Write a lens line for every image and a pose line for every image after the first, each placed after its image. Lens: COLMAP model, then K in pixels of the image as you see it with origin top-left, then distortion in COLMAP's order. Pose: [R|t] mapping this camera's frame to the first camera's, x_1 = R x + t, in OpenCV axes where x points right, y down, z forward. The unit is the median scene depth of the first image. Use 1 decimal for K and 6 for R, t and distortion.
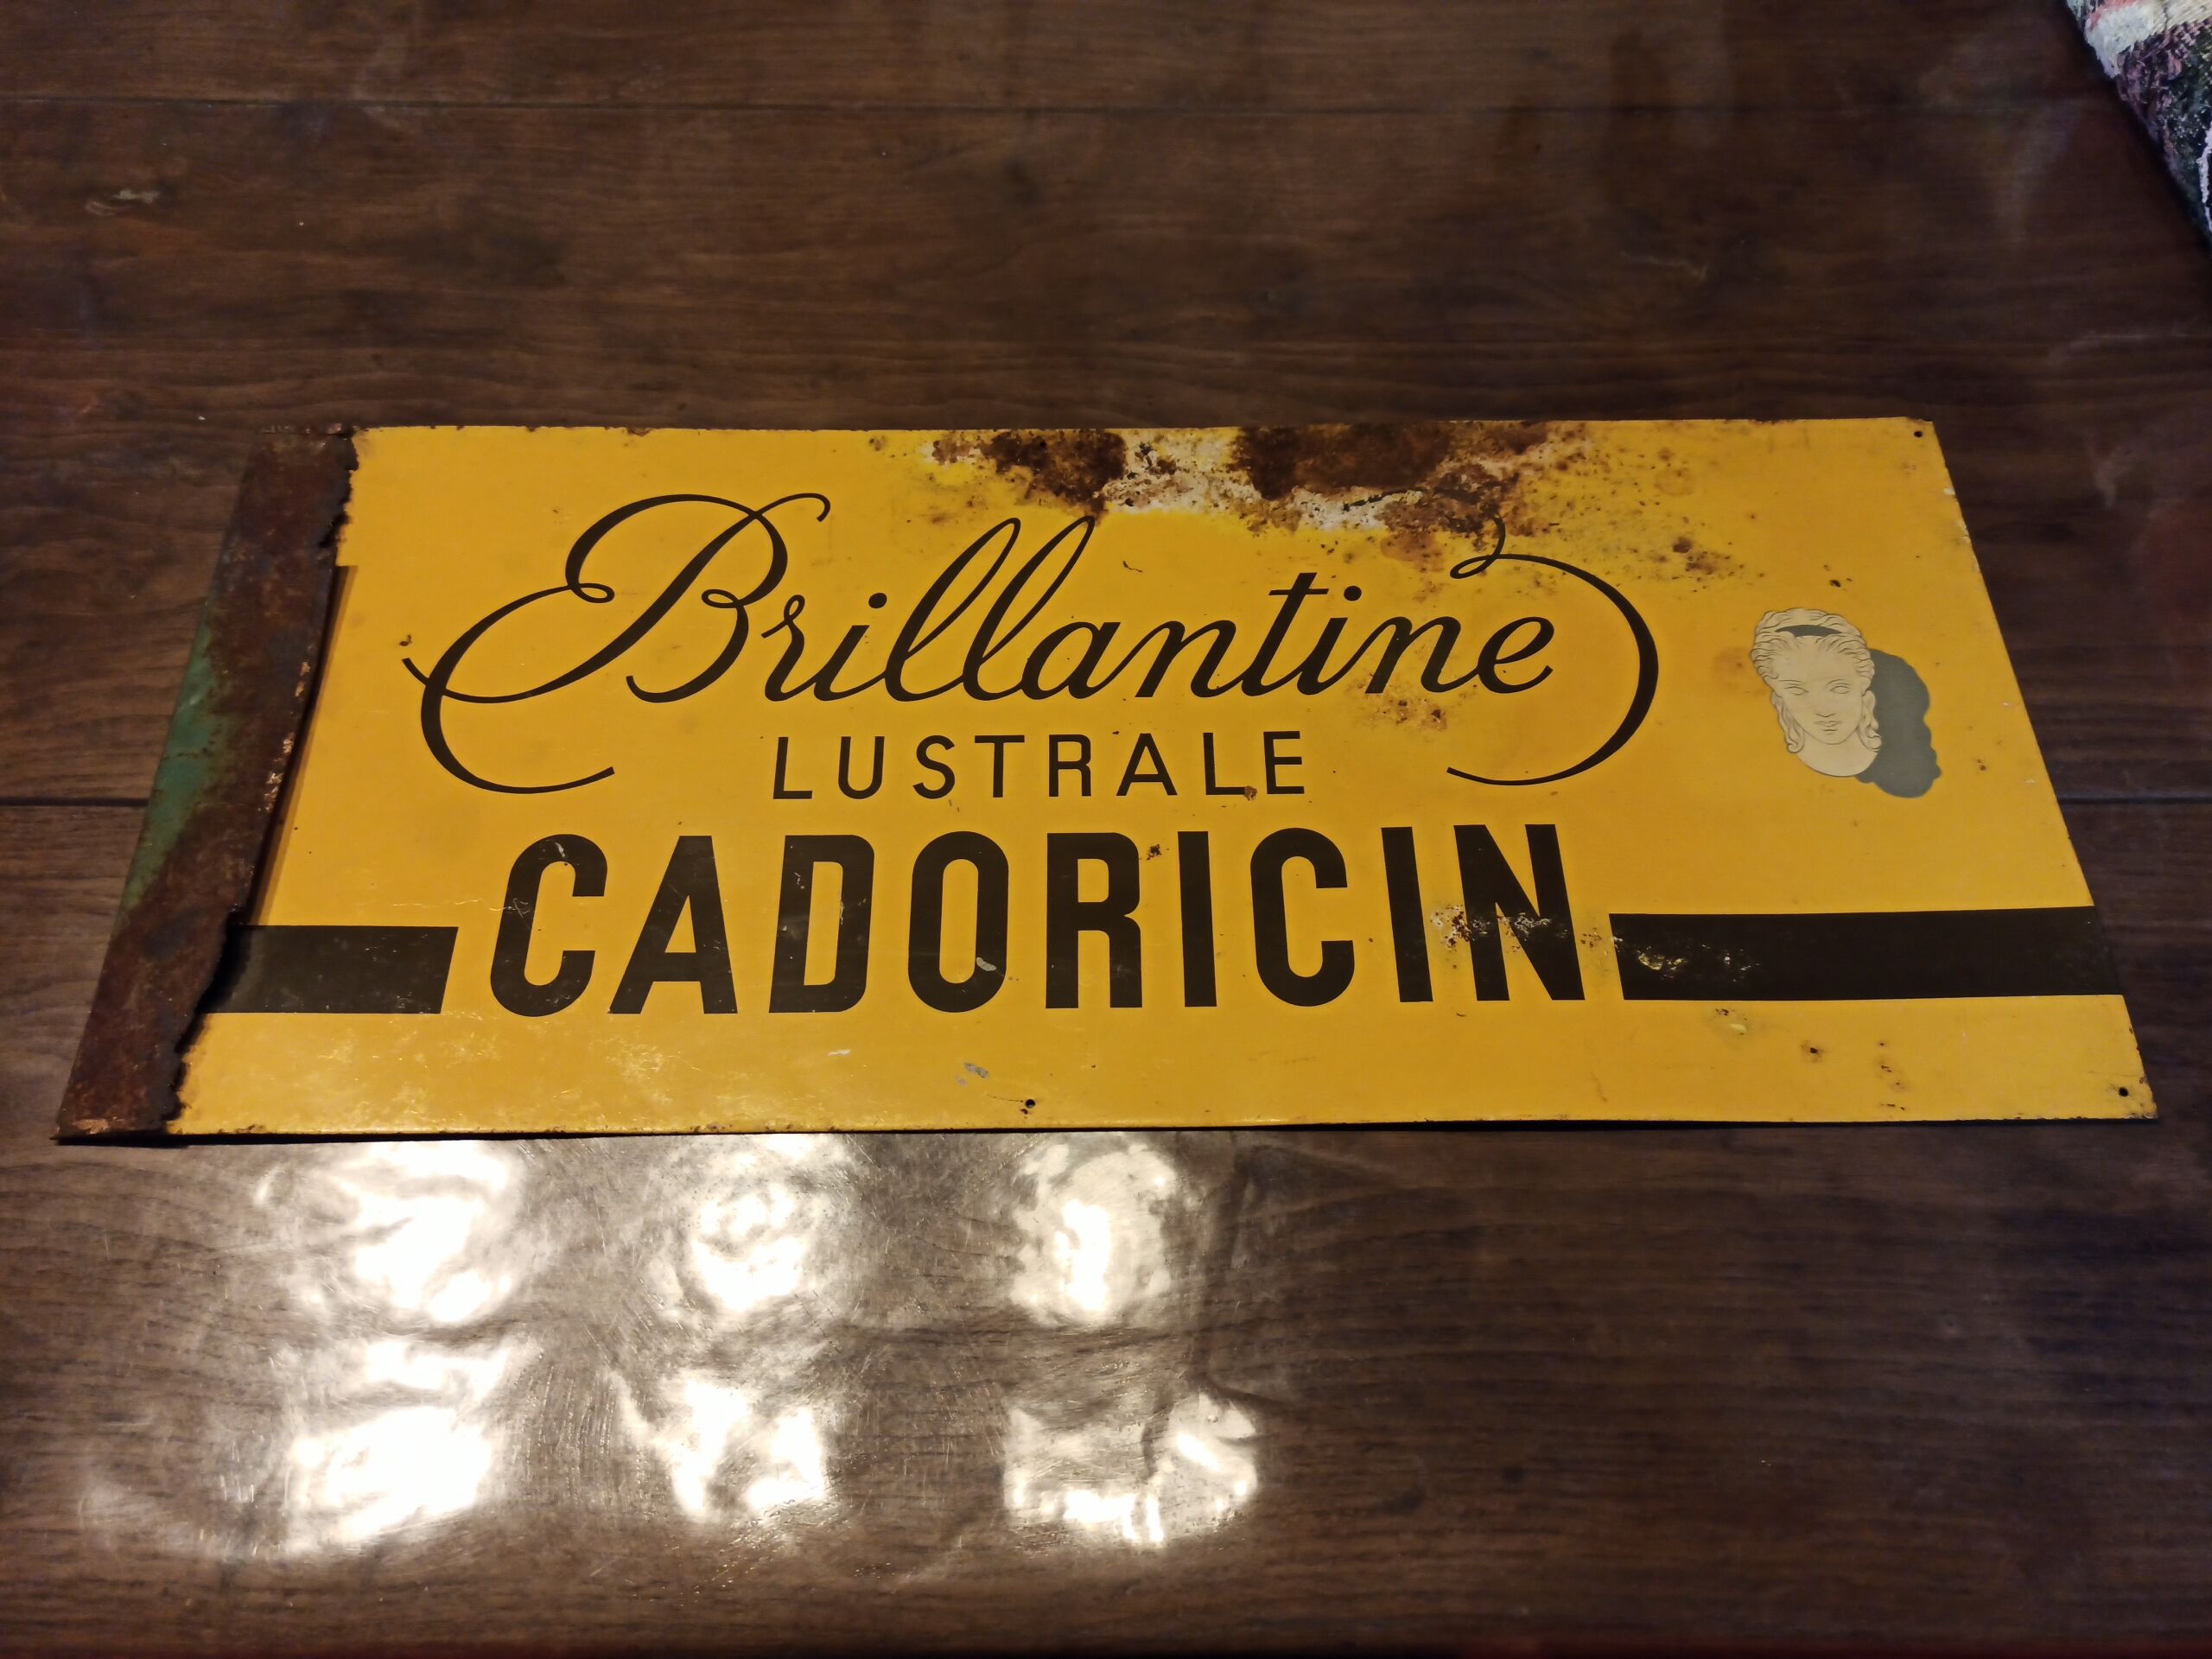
lens RADIAL K [[1618.3, 0, 1106.0], [0, 1618.3, 829.5], [0, 0, 1]] dist [0.046082, -0.087895]
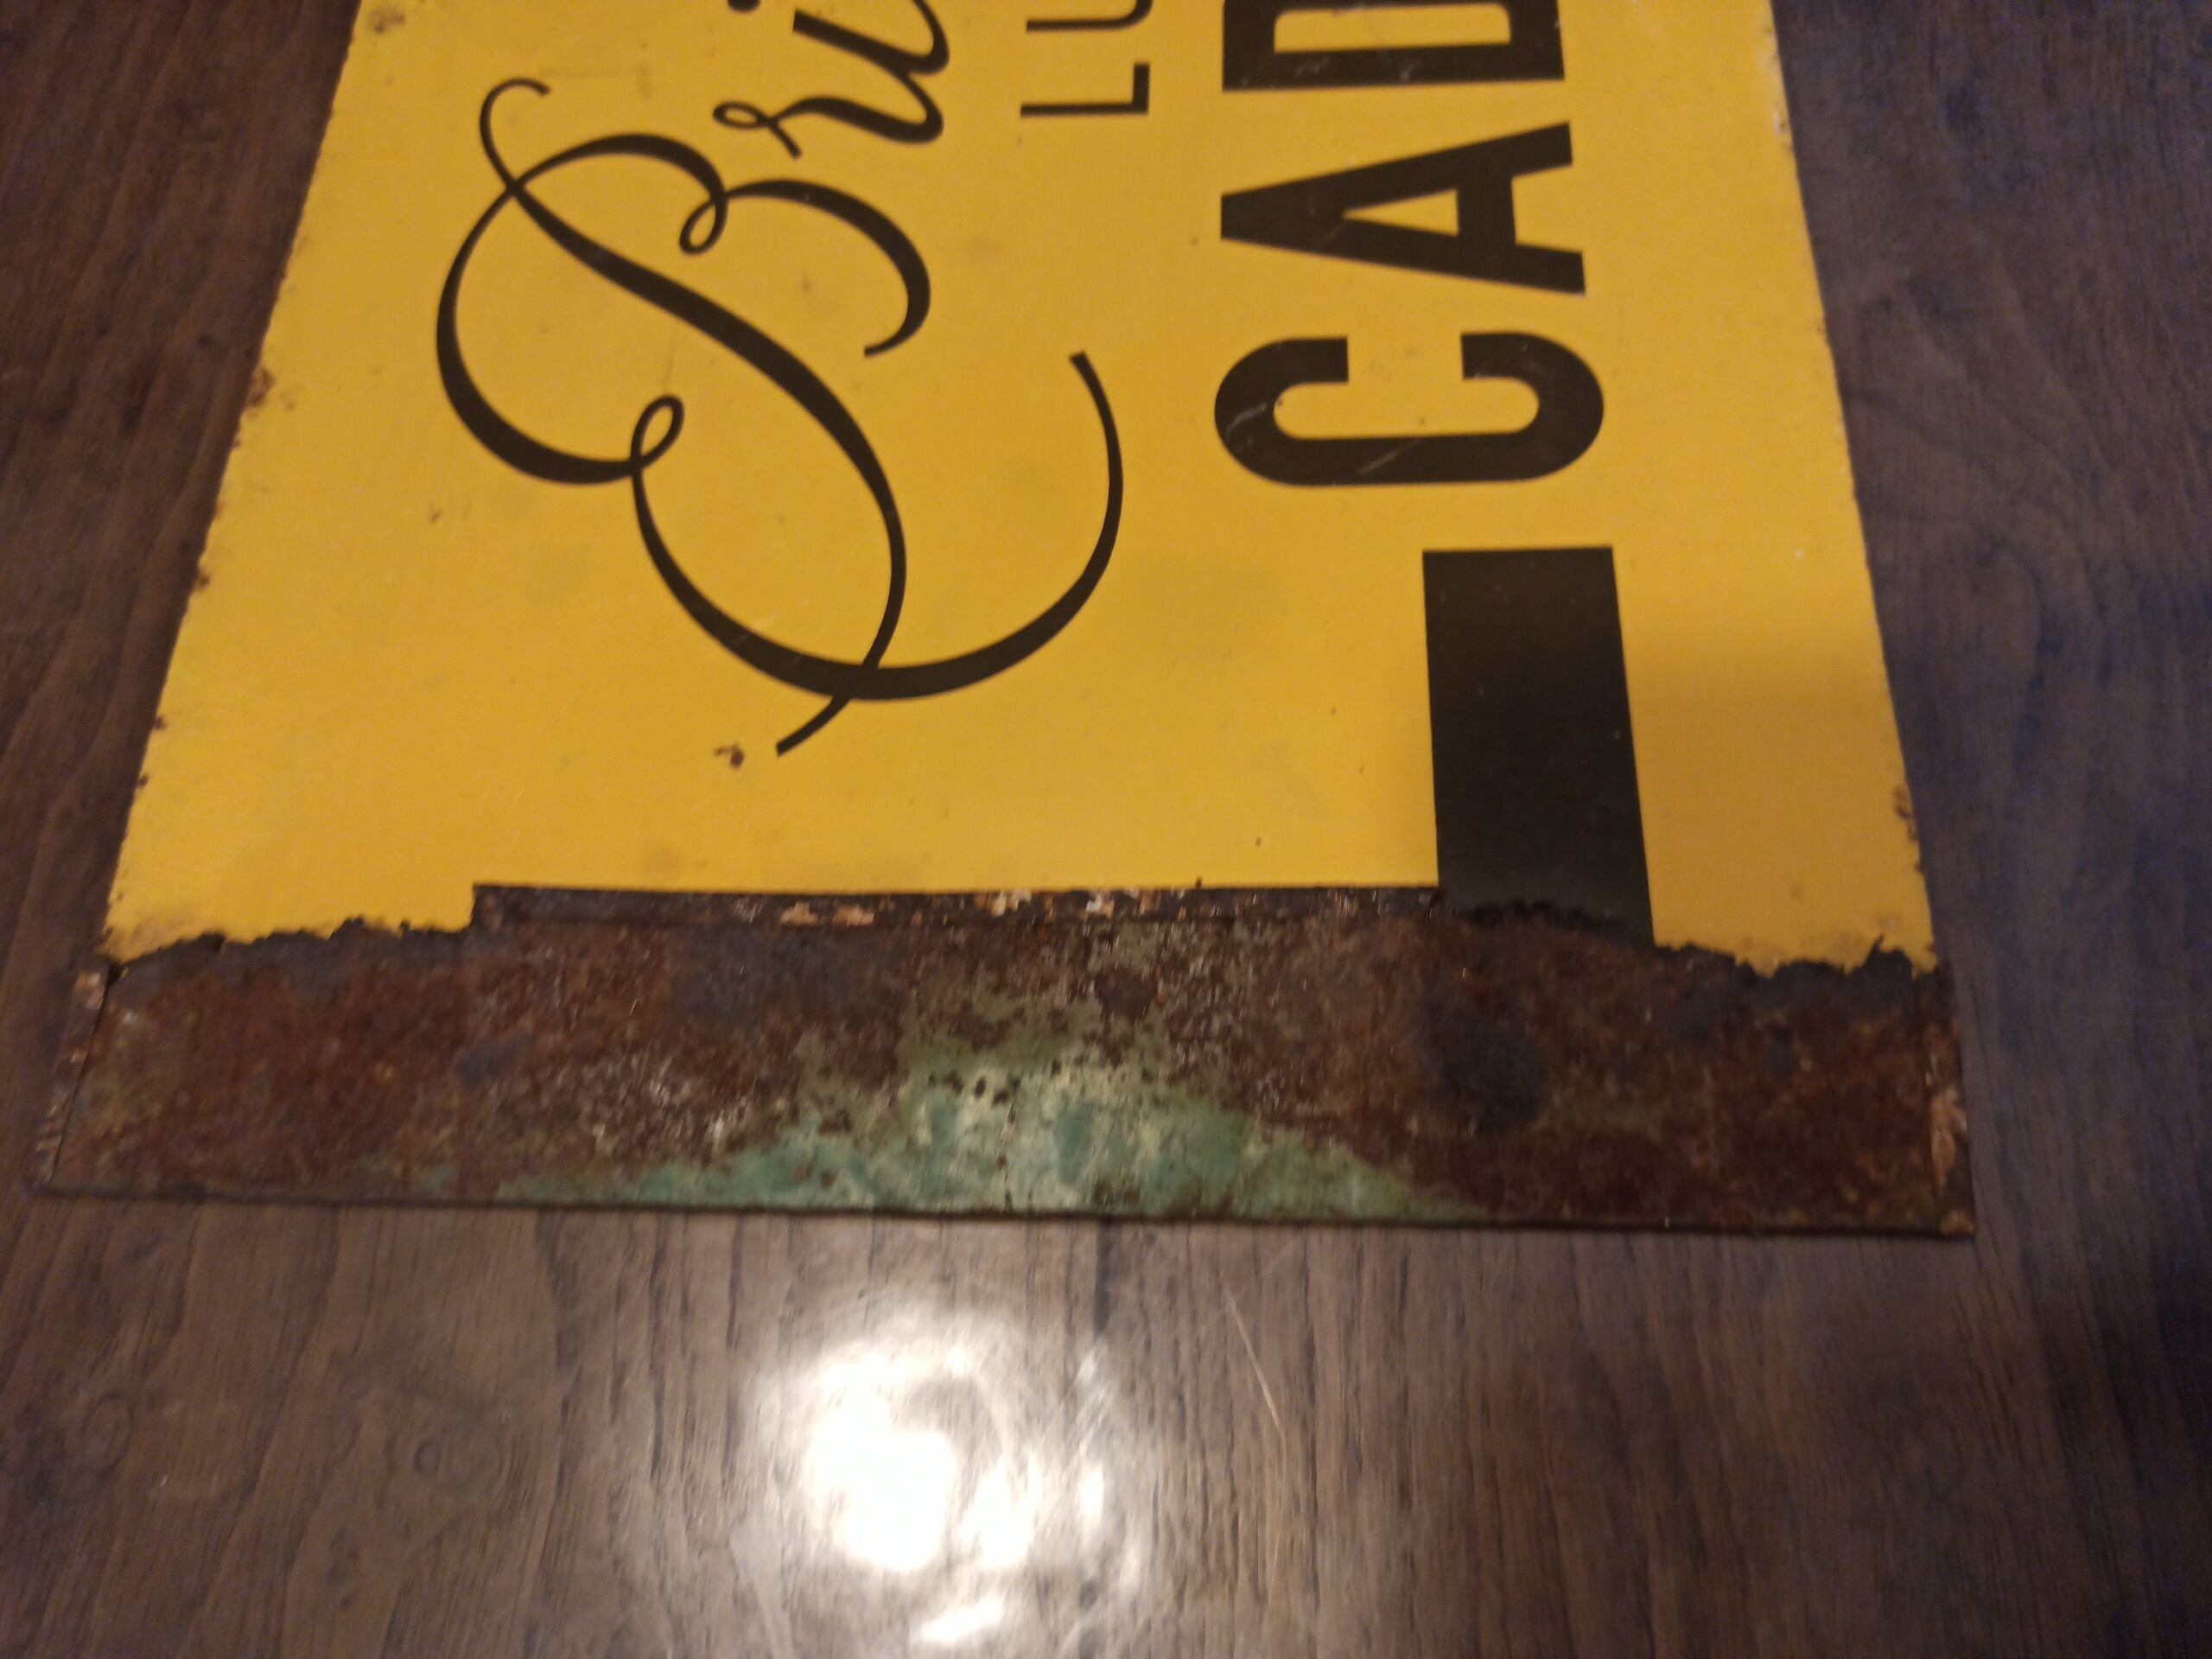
lens RADIAL K [[1618.3, 0, 1106.0], [0, 1618.3, 829.5], [0, 0, 1]] dist [0.046082, -0.087895]
pose [[0.049011, -0.934714, 0.352004, -0.594250], [0.911001, 0.186321, 0.367914, -0.180378], [-0.409481, 0.302645, 0.860658, 0.560615]]
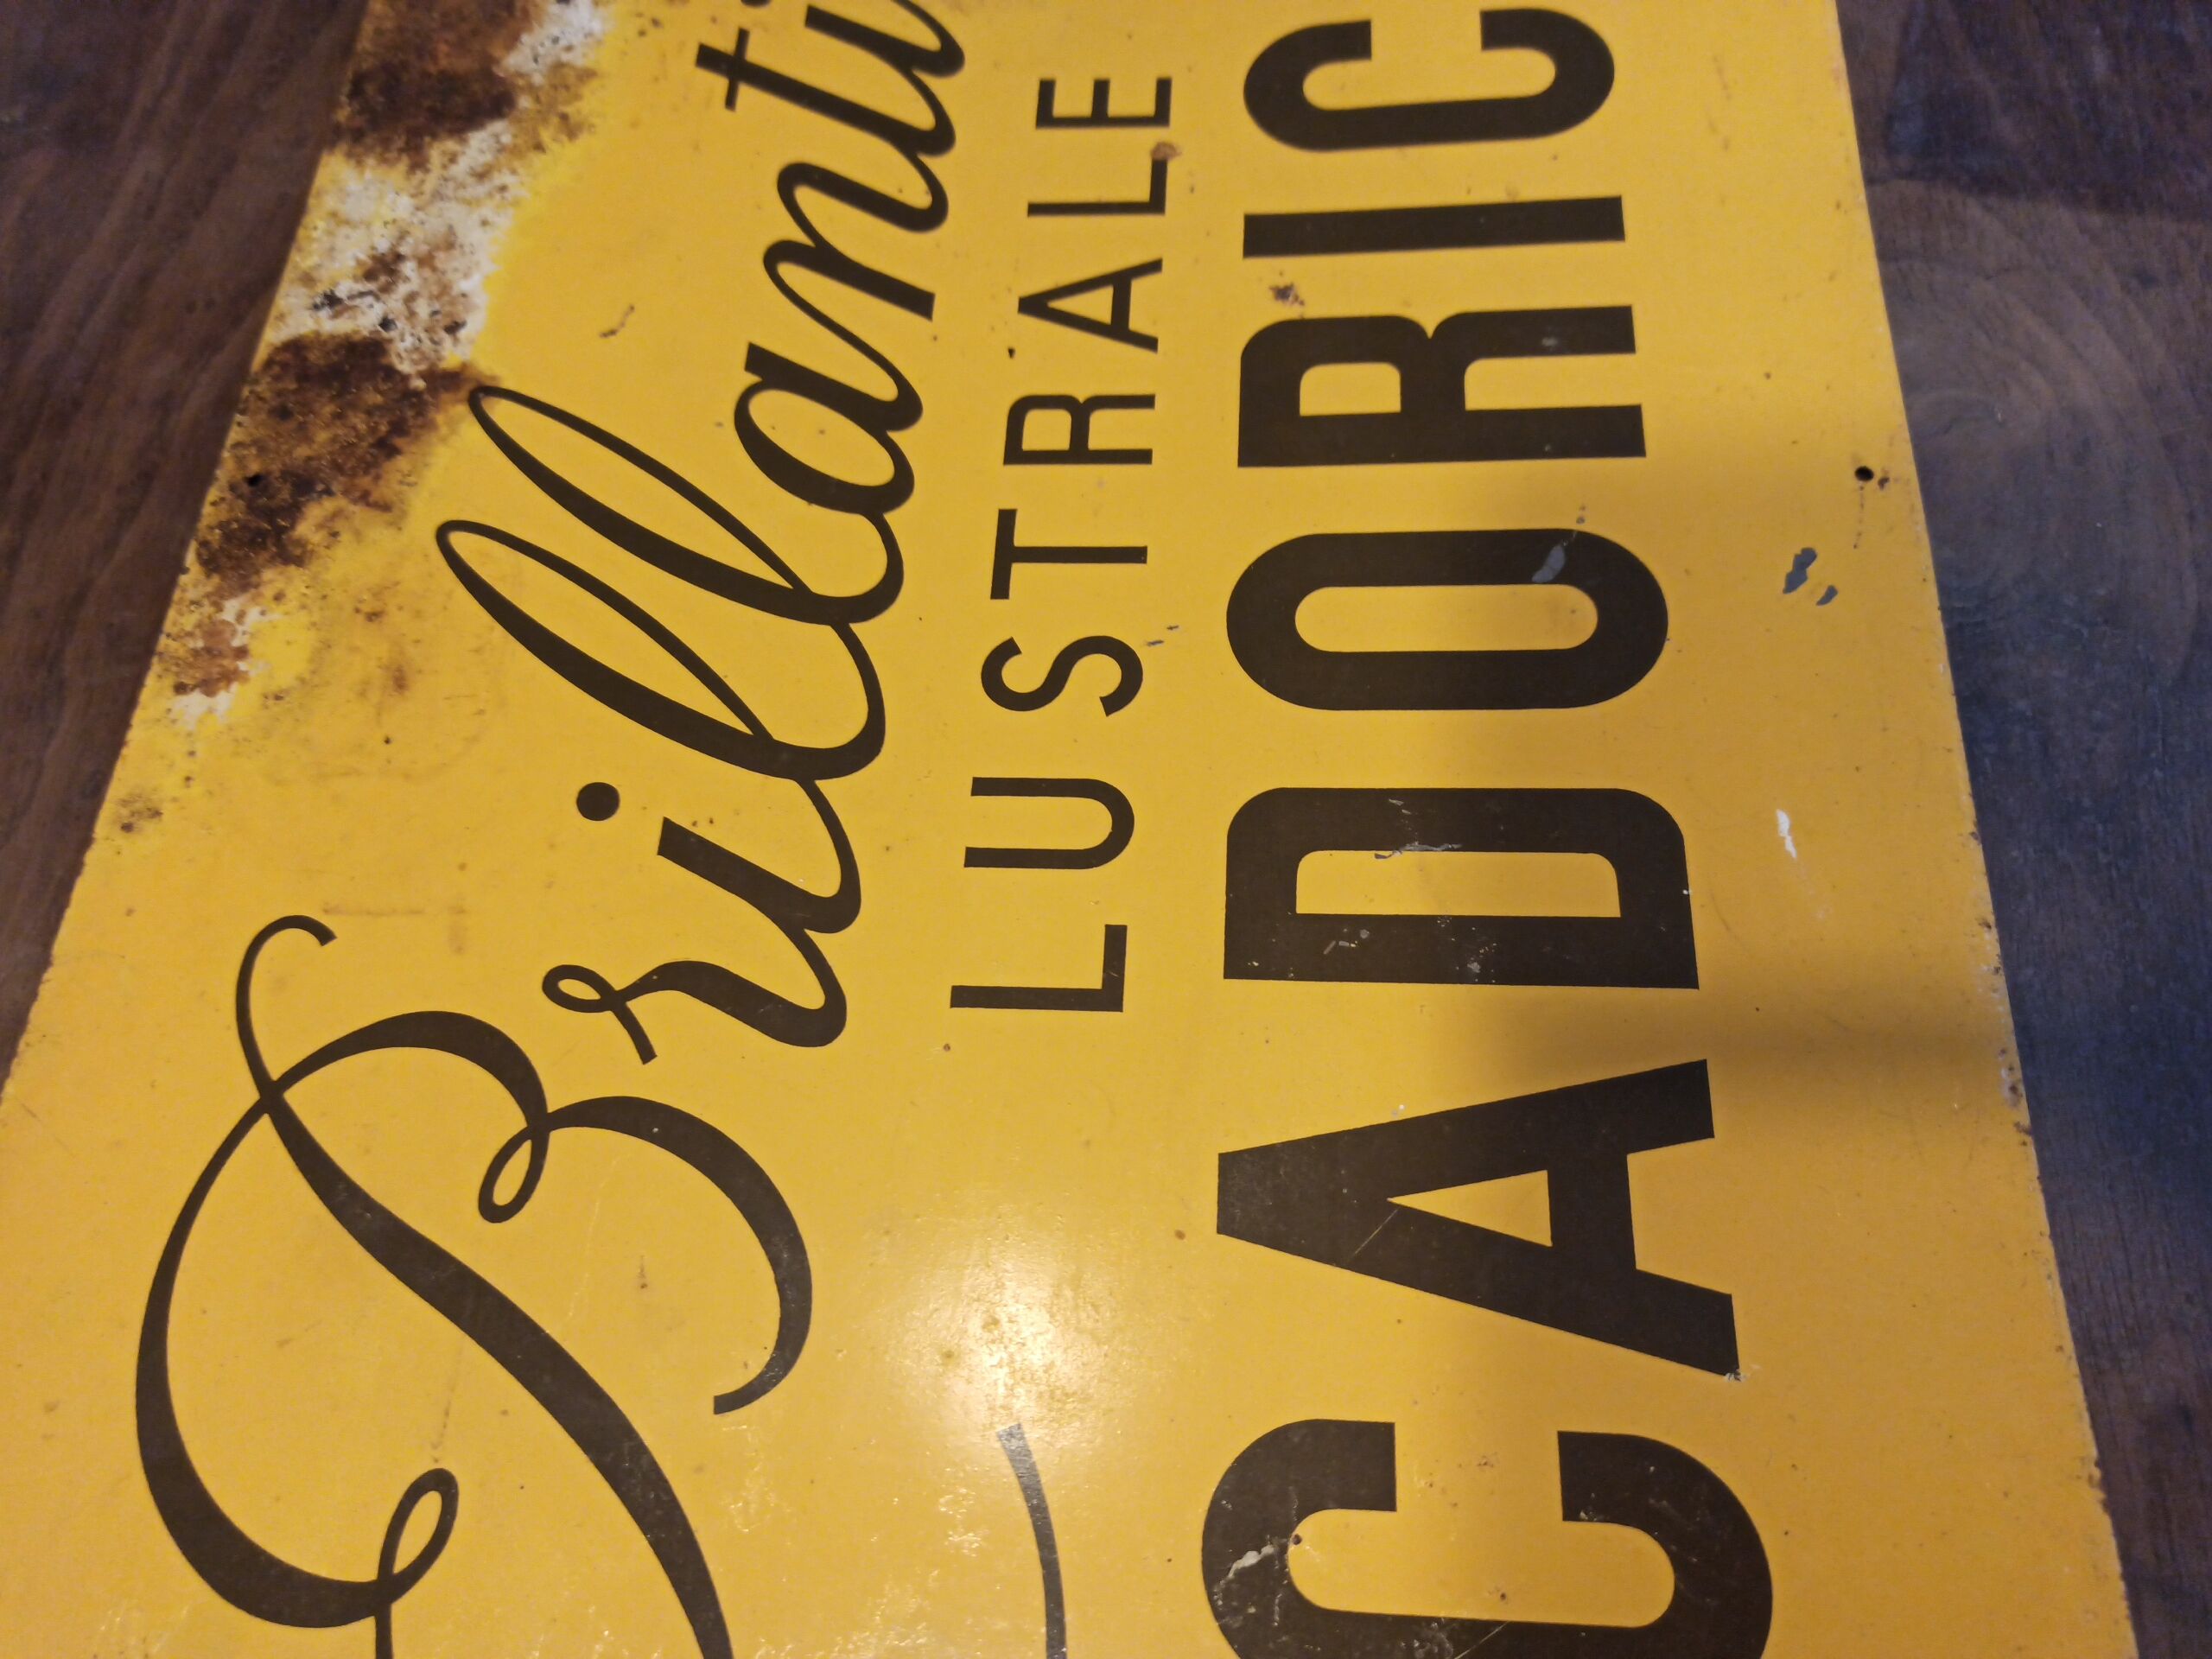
lens RADIAL K [[1618.3, 0, 1106.0], [0, 1618.3, 829.5], [0, 0, 1]] dist [0.046082, -0.087895]
pose [[0.070233, -0.912720, 0.402504, -0.308100], [0.920300, 0.214961, 0.326863, -0.156351], [-0.384857, 0.347468, 0.855074, 0.594518]]
